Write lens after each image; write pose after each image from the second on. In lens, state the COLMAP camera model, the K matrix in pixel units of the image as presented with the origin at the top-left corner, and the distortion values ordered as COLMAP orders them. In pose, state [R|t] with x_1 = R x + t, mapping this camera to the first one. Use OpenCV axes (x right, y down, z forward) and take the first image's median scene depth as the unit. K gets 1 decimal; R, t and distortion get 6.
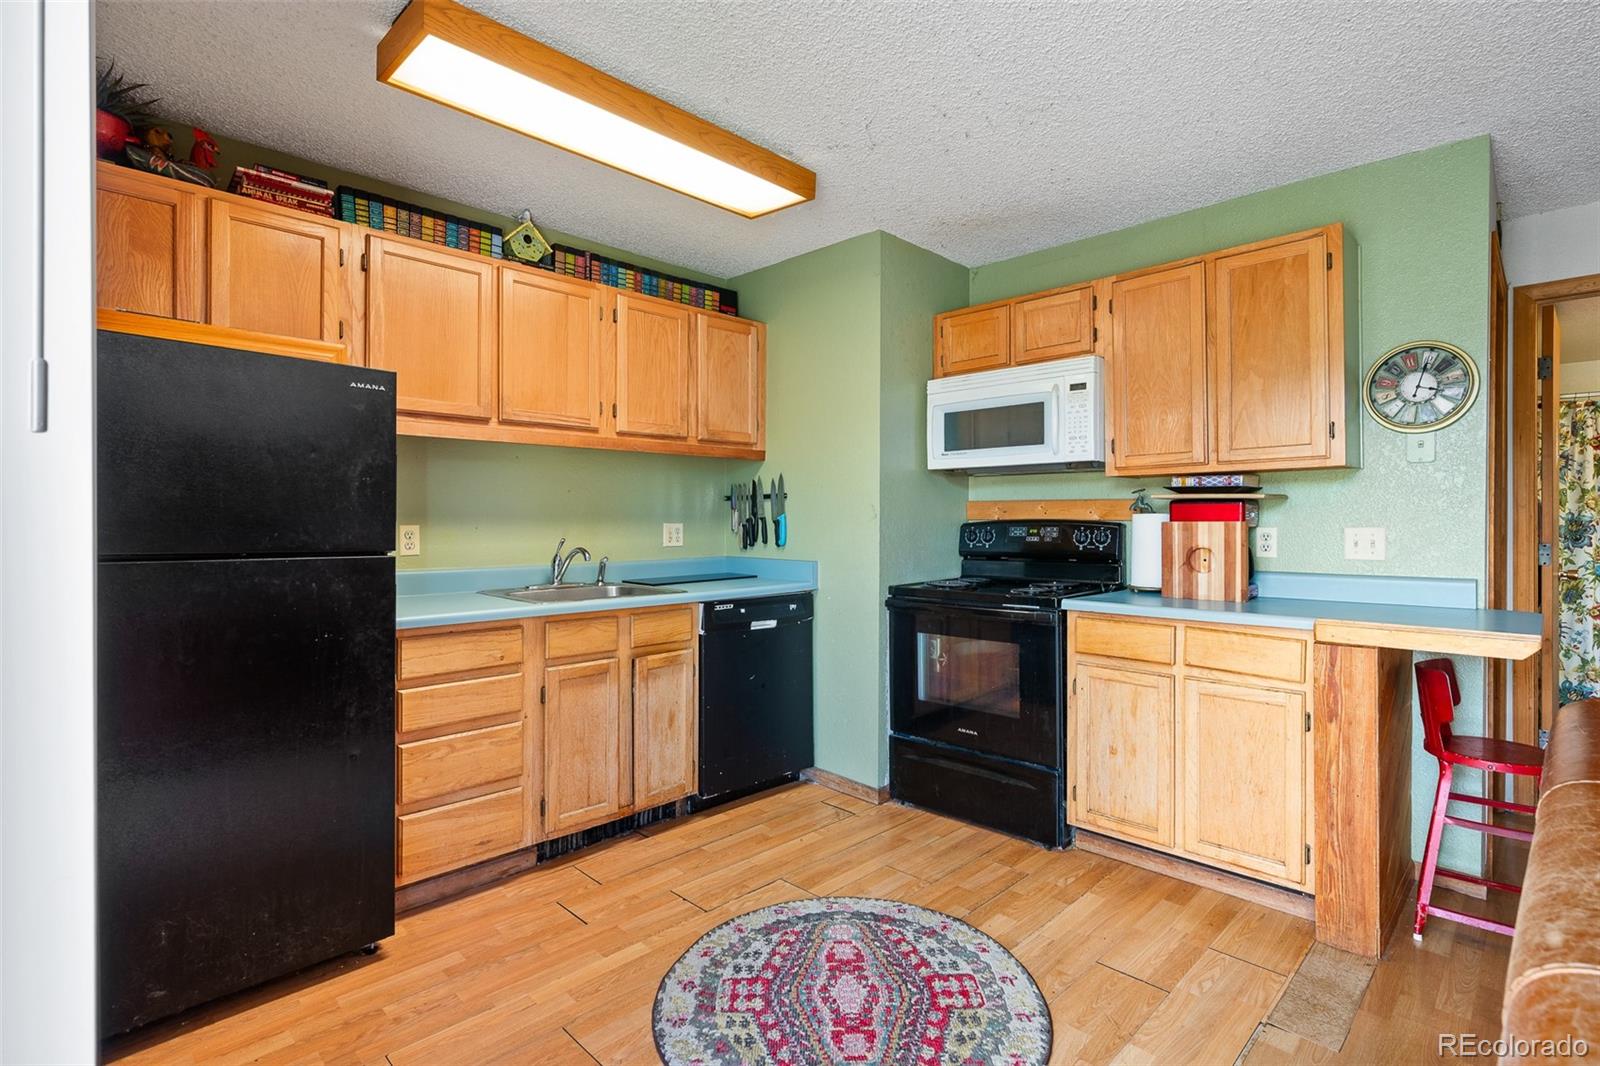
lens RADIAL K [[768.7, 0, 799.1], [0, 768.7, 524.0], [0, 0, 1]] dist [-0.001148, -0.000255]
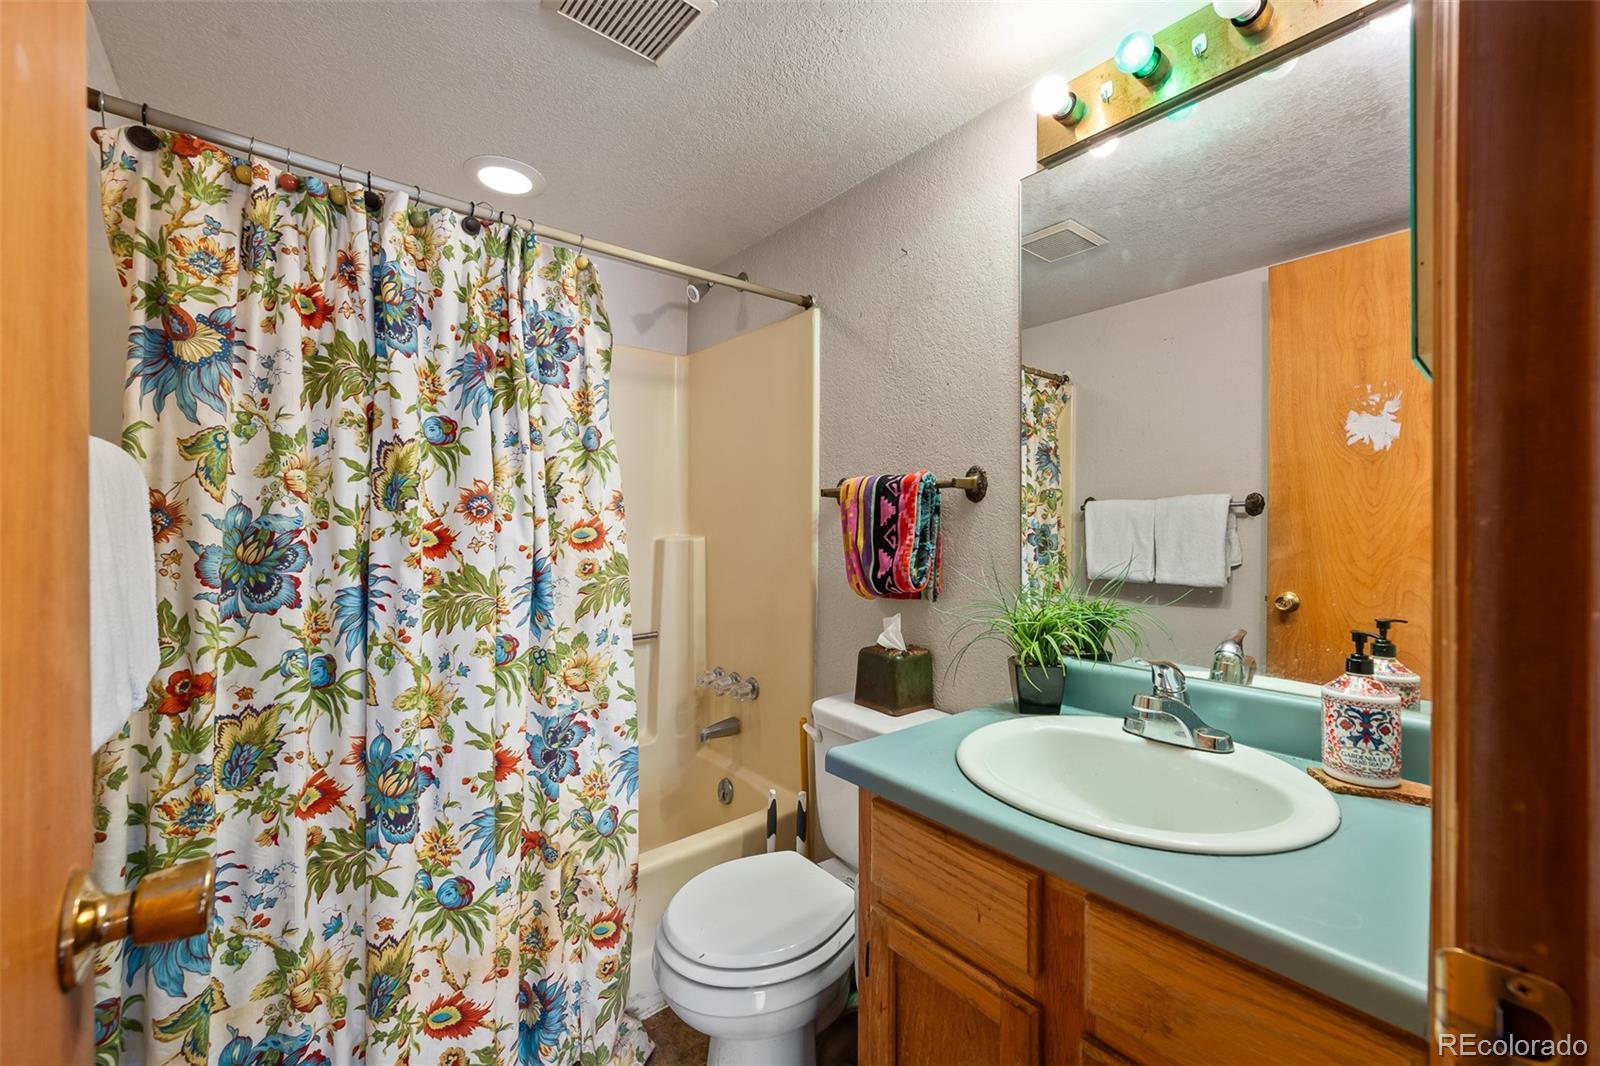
lens RADIAL K [[640.9, 0, 800.2], [0, 640.9, 525.8], [0, 0, 1]] dist [-0.000730, 0.000139]
pose [[0.095851, -0.004885, 0.995384, 0.765651], [0.007264, 0.999965, 0.004208, -0.006078], [-0.995369, 0.006827, 0.095883, 0.746090]]
